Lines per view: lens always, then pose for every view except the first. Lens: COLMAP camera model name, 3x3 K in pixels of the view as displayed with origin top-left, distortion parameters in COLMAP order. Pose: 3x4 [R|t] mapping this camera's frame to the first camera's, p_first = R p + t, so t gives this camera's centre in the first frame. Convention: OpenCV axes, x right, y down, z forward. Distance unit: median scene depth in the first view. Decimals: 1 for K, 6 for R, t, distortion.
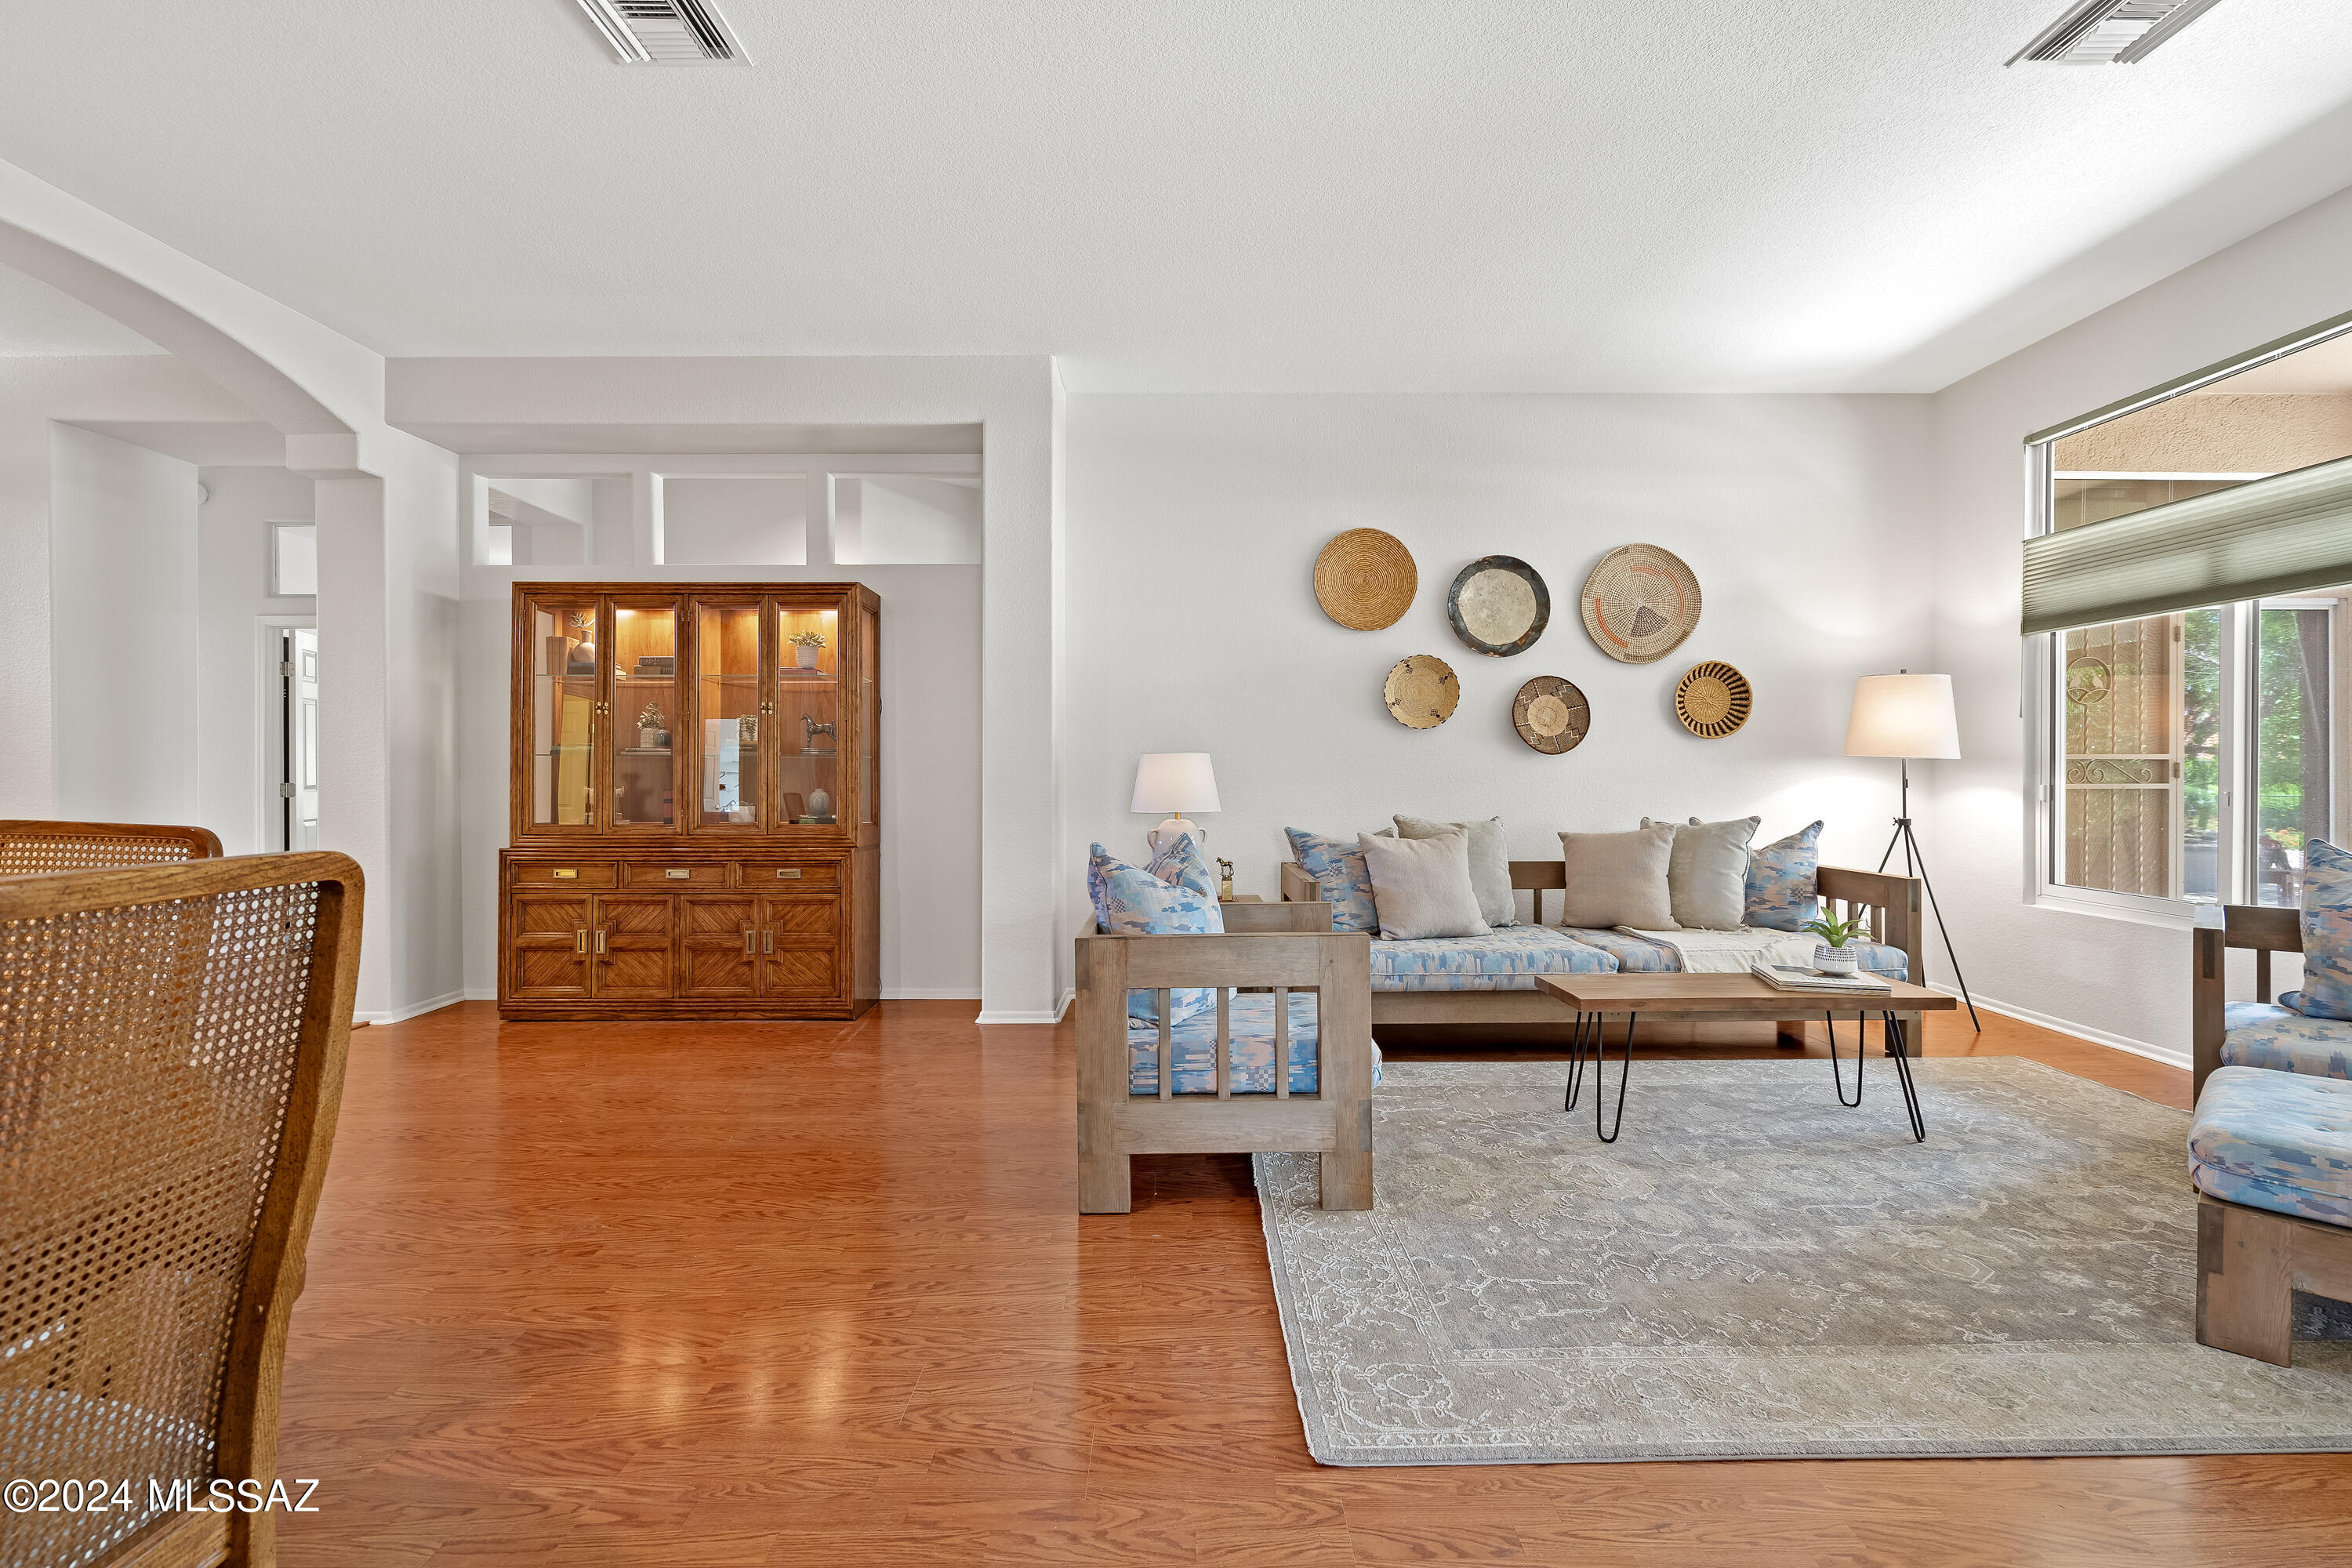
lens RADIAL K [[1082.2, 0, 1197.3], [0, 1082.2, 780.4], [0, 0, 1]] dist [-0.003502, 0.000809]
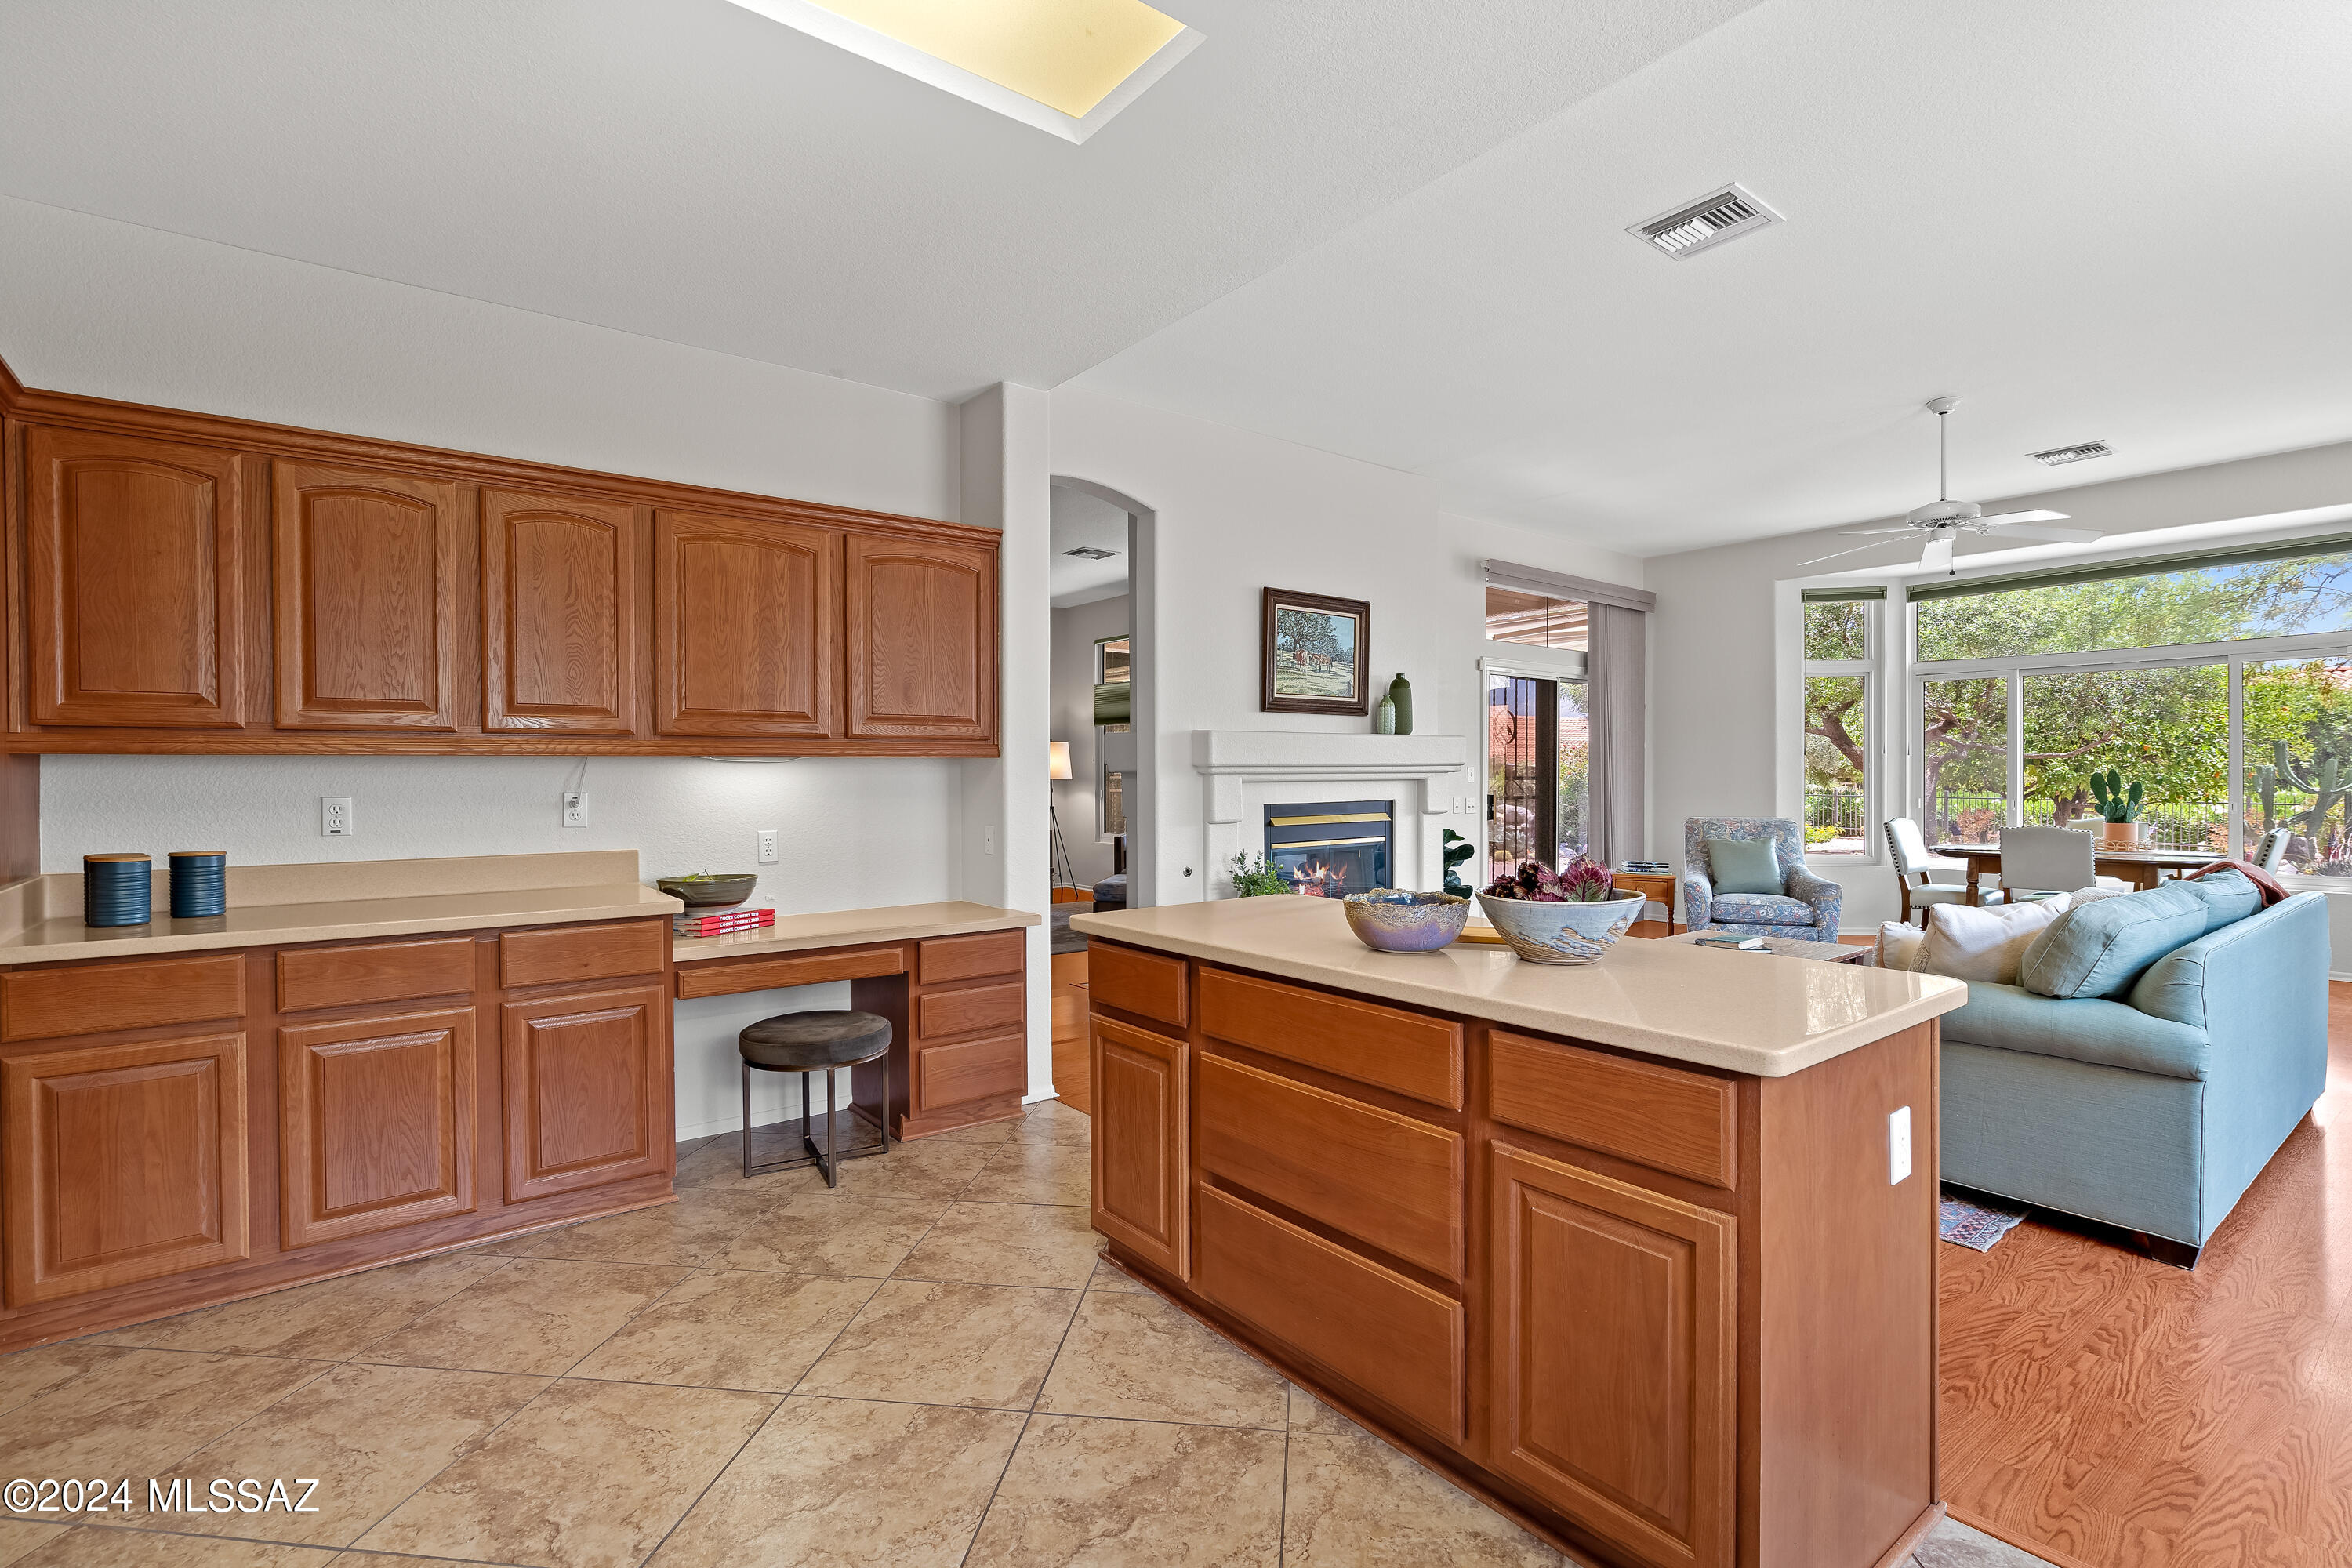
lens RADIAL K [[1082.2, 0, 1184.6], [0, 1082.2, 781.3], [0, 0, 1]] dist [-0.003502, 0.000809]
pose [[0.801023, -0.005231, 0.598610, -0.472154], [0.008459, 0.999961, -0.002582, -0.008590], [-0.598573, 0.007132, 0.801036, -0.970500]]
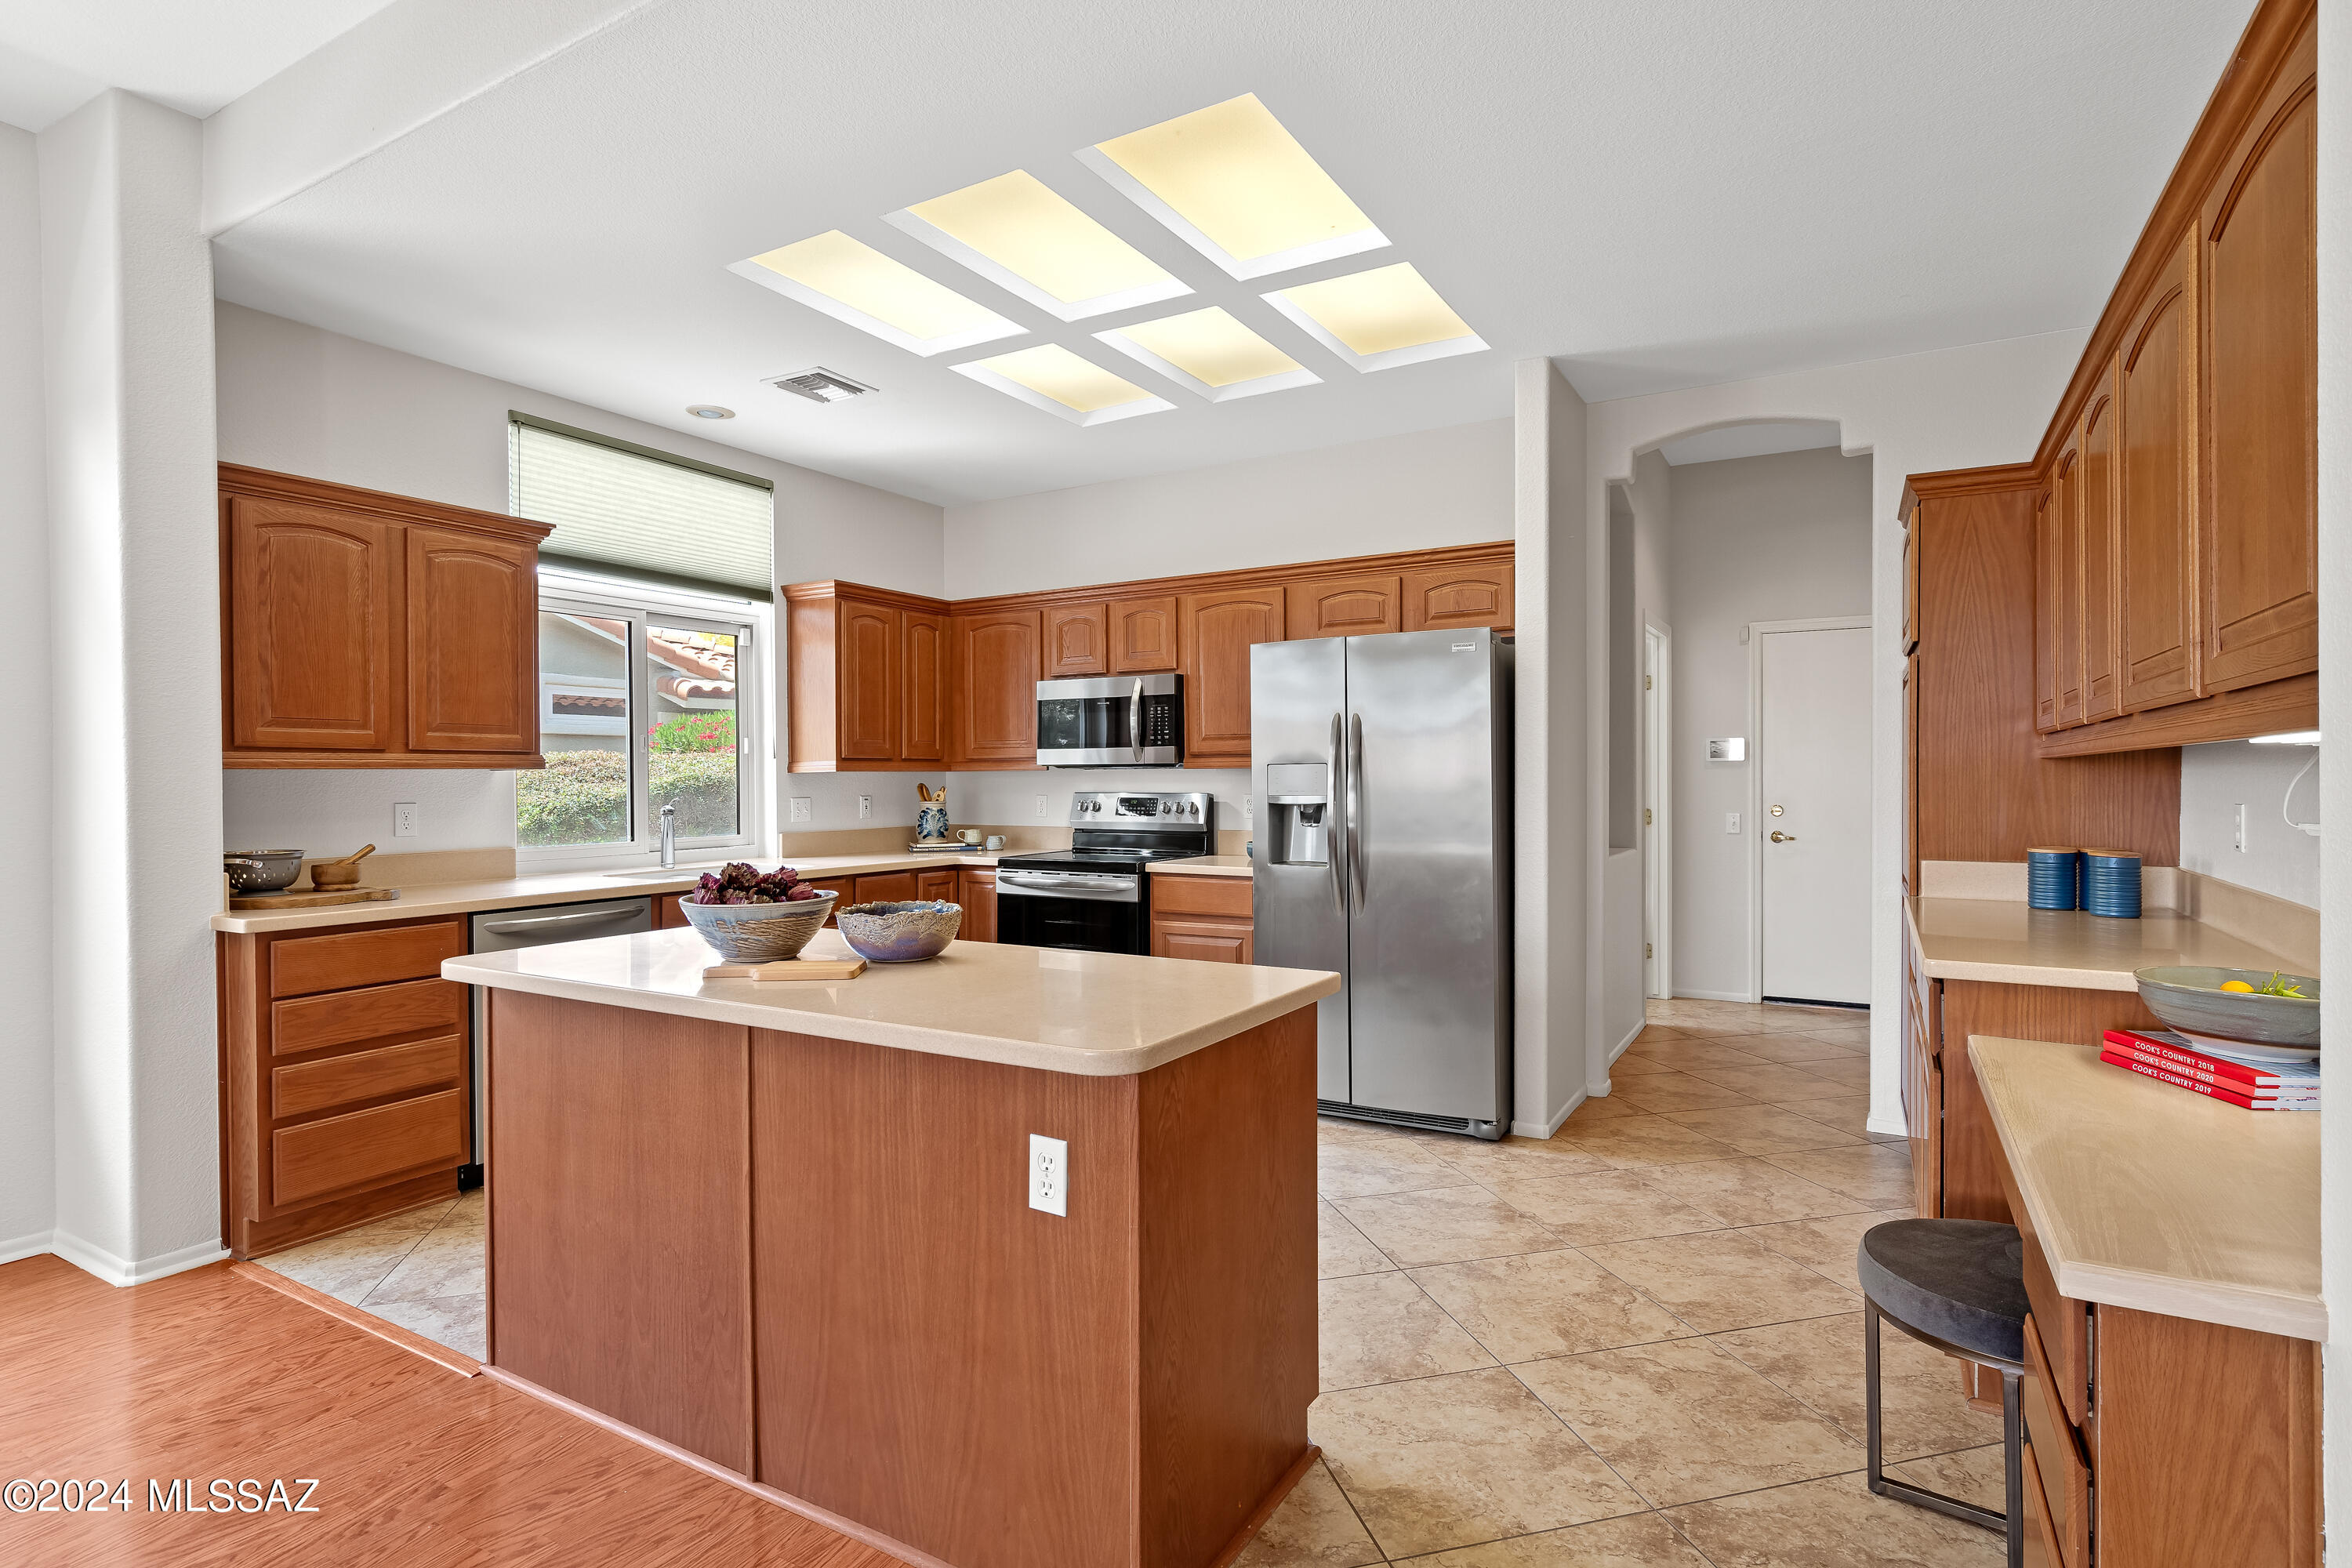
lens RADIAL K [[1165.5, 0, 1192.0], [0, 1165.5, 776.3], [0, 0, 1]] dist [0.003093, -0.001482]
pose [[-0.513956, 0.004967, -0.857802, 0.241919], [-0.004229, 0.999956, 0.008324, -0.020876], [0.857806, 0.007906, -0.513913, -0.295332]]
